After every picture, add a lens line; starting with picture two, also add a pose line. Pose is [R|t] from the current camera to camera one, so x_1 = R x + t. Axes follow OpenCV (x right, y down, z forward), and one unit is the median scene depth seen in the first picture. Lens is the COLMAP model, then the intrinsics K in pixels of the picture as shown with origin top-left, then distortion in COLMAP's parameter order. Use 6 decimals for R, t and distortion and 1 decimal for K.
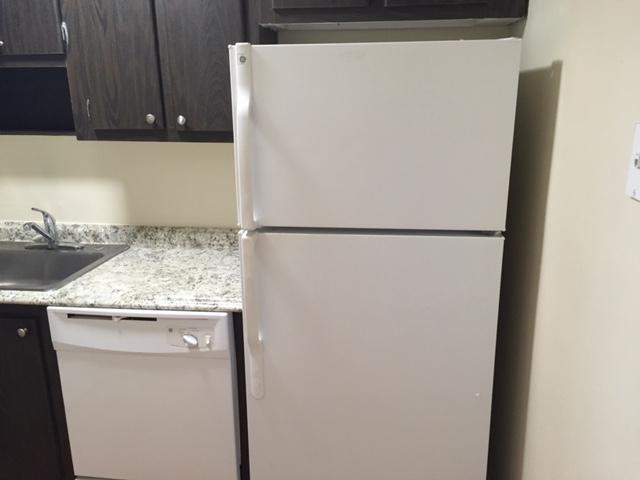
lens RADIAL K [[550.9, 0, 320.0], [0, 550.9, 240.0], [0, 0, 1]] dist [0.074834, -0.094630]
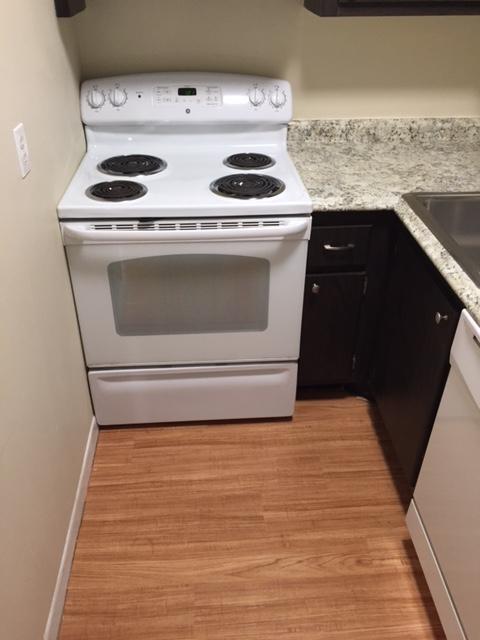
lens RADIAL K [[550.9, 0, 240.0], [0, 550.9, 320.0], [0, 0, 1]] dist [0.074834, -0.094630]
pose [[0.193595, 0.555447, -0.808703, 0.031096], [-0.272770, 0.822271, 0.499467, -0.128654], [0.942400, 0.123895, 0.310697, 0.463717]]
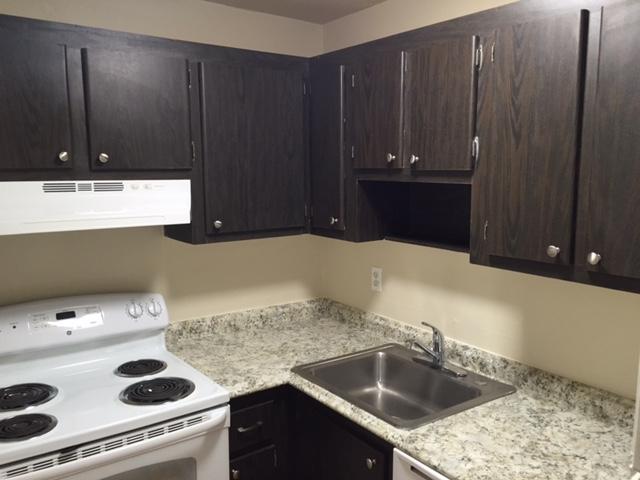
lens RADIAL K [[550.9, 0, 320.0], [0, 550.9, 240.0], [0, 0, 1]] dist [0.074834, -0.094630]
pose [[0.694205, 0.106850, -0.711802, 0.022032], [-0.206664, 0.976870, -0.054914, -0.117395], [0.689470, 0.185226, 0.700230, 0.213037]]
